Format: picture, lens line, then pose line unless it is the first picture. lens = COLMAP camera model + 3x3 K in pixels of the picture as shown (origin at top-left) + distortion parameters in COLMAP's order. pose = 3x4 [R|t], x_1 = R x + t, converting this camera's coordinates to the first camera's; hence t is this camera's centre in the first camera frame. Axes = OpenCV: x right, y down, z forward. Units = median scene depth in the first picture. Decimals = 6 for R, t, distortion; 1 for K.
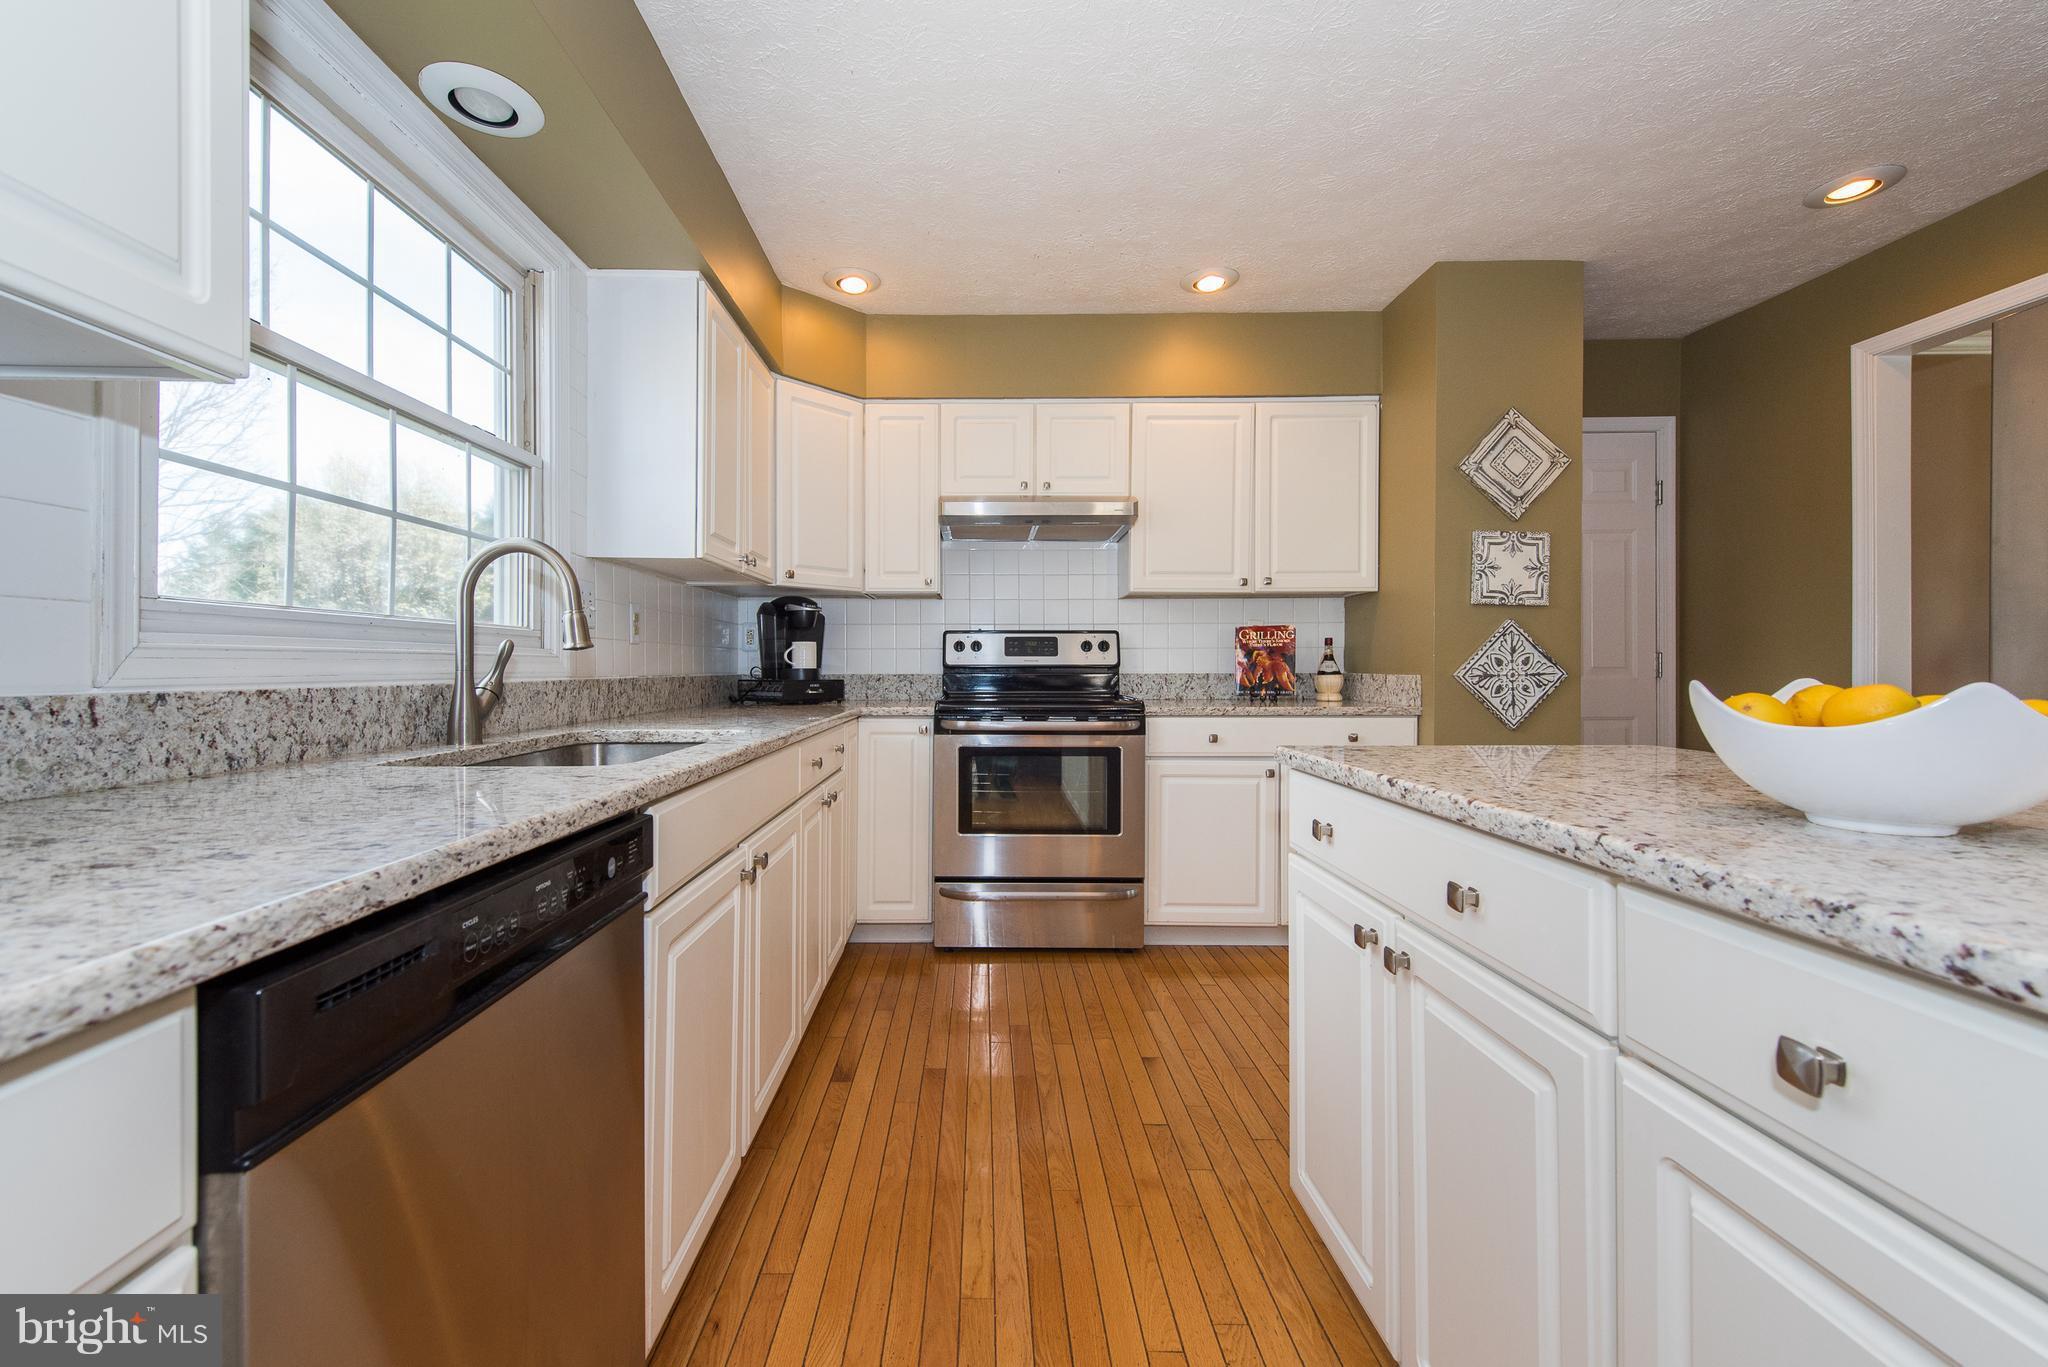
lens RADIAL K [[821.4, 0, 988.7], [0, 821.4, 659.7], [0, 0, 1]] dist [-0.003799, -0.000706]
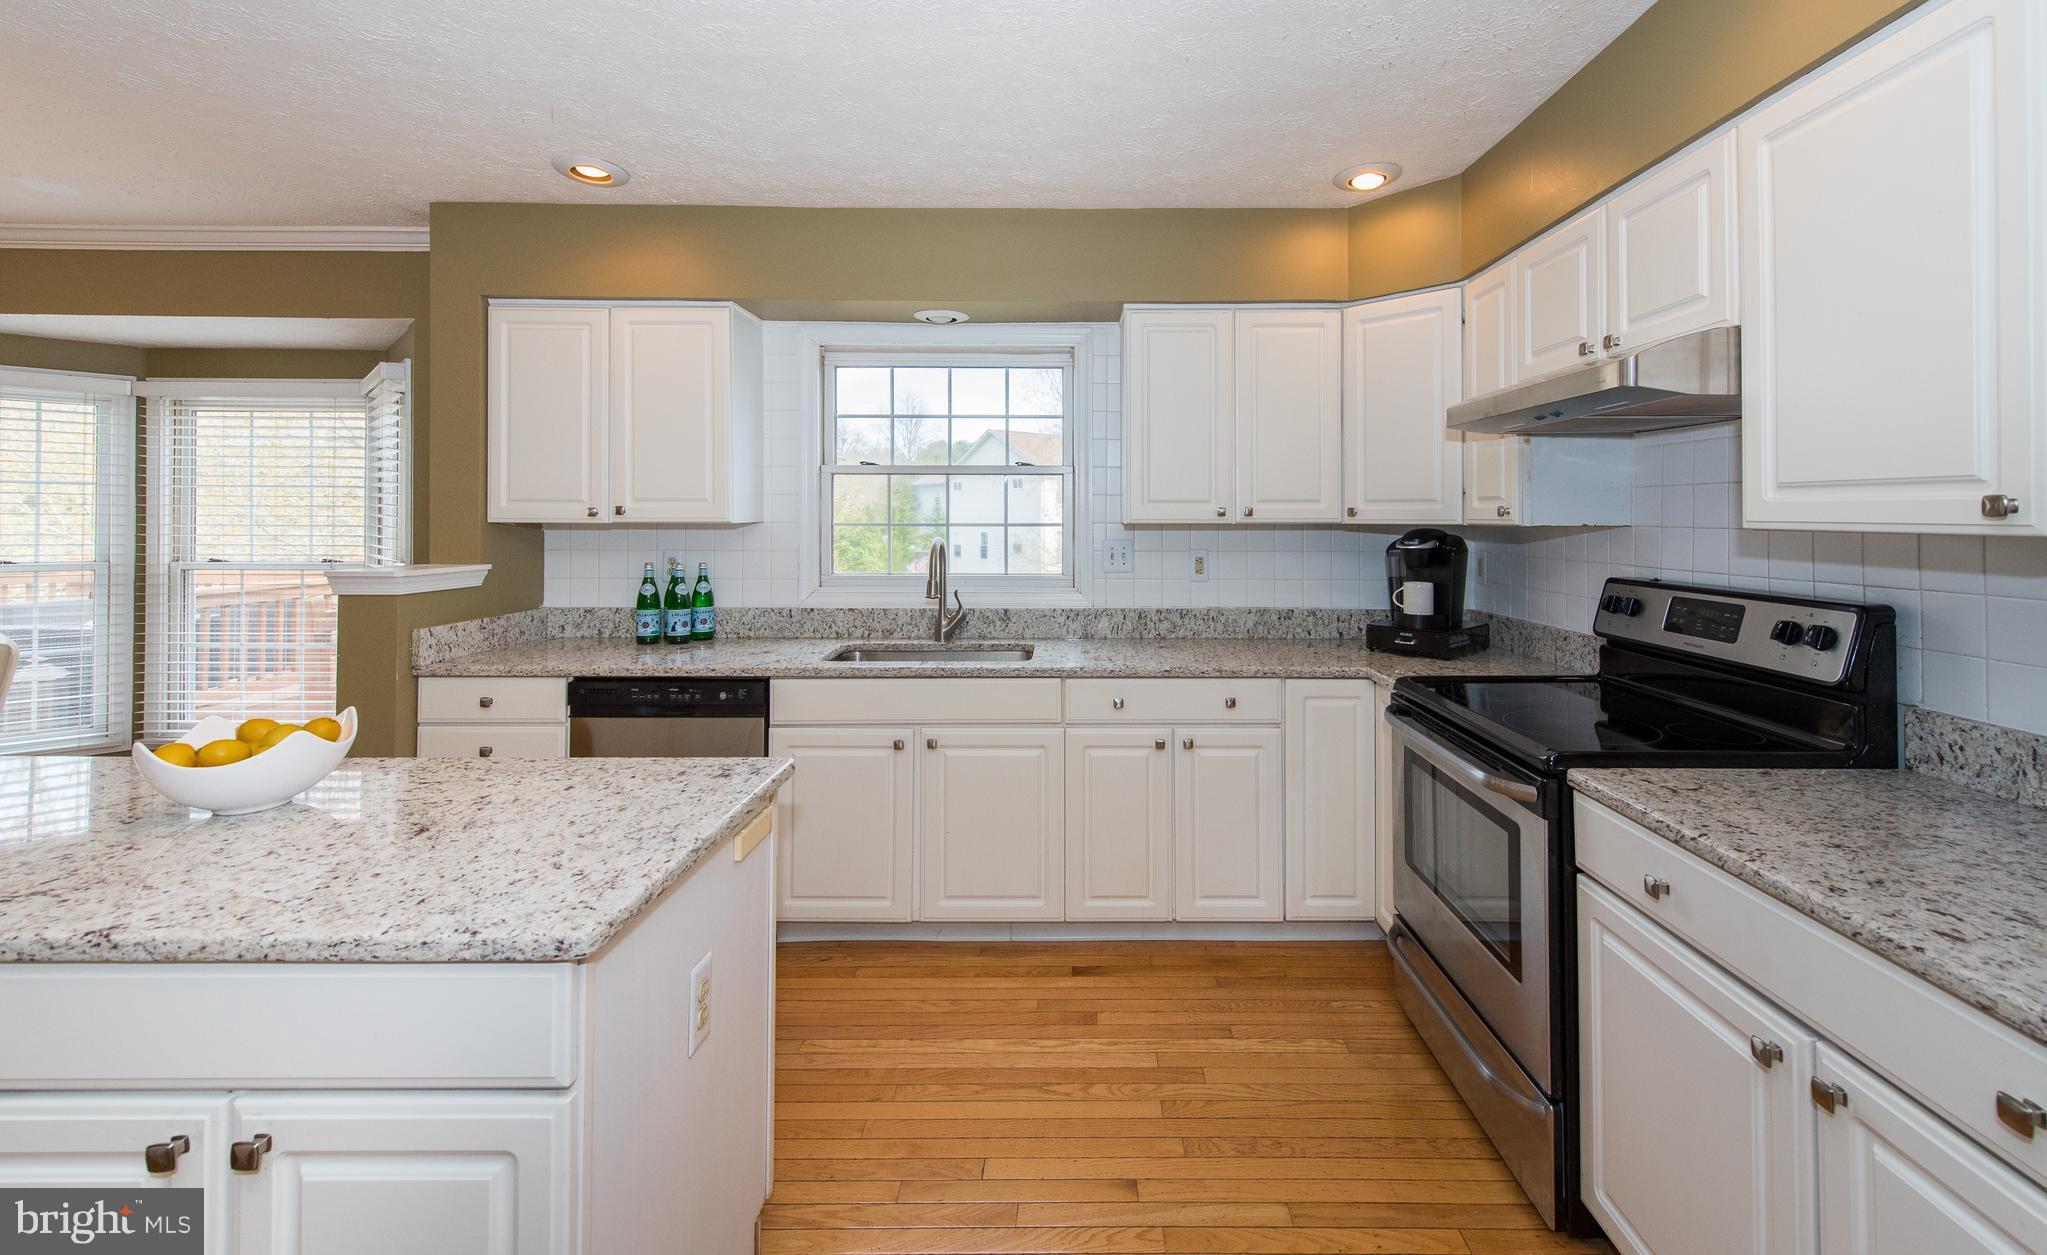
lens RADIAL K [[819.0, 0, 1077.3], [0, 819.0, 510.0], [0, 0, 1]] dist [0.000866, -0.000649]
pose [[0.006105, -0.007750, -0.999951, 0.657178], [0.005166, 0.999957, -0.007718, -0.095724], [0.999968, -0.005119, 0.006144, 0.643106]]
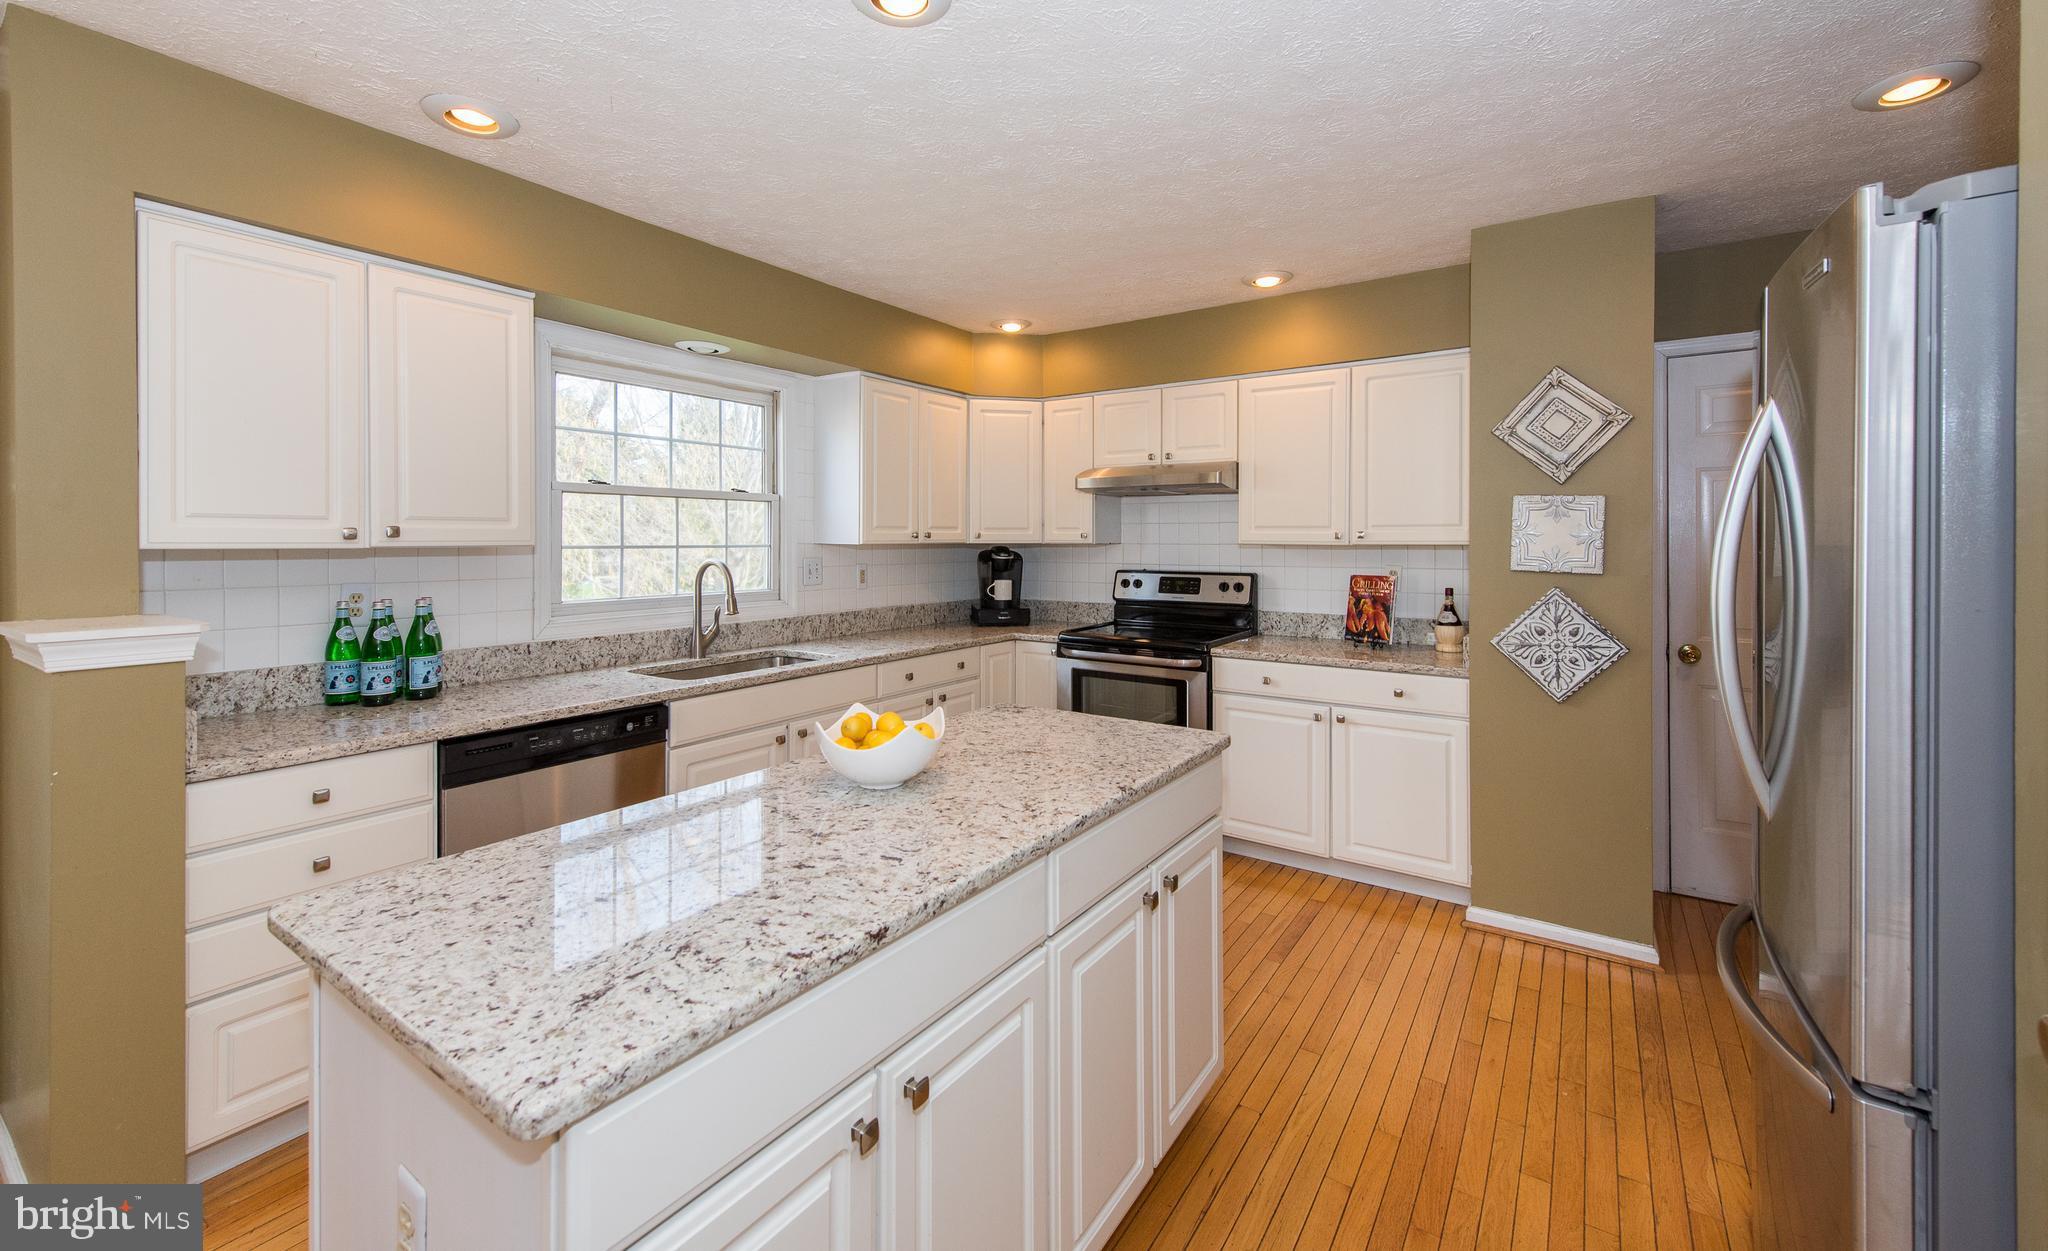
lens RADIAL K [[819.4, 0, 1031.4], [0, 819.4, 538.0], [0, 0, 1]] dist [0.000866, -0.000649]
pose [[0.830753, 0.001128, -0.556640, 0.592555], [0.002309, 0.999982, 0.005471, -0.101980], [0.556637, -0.005830, 0.830736, -0.121023]]
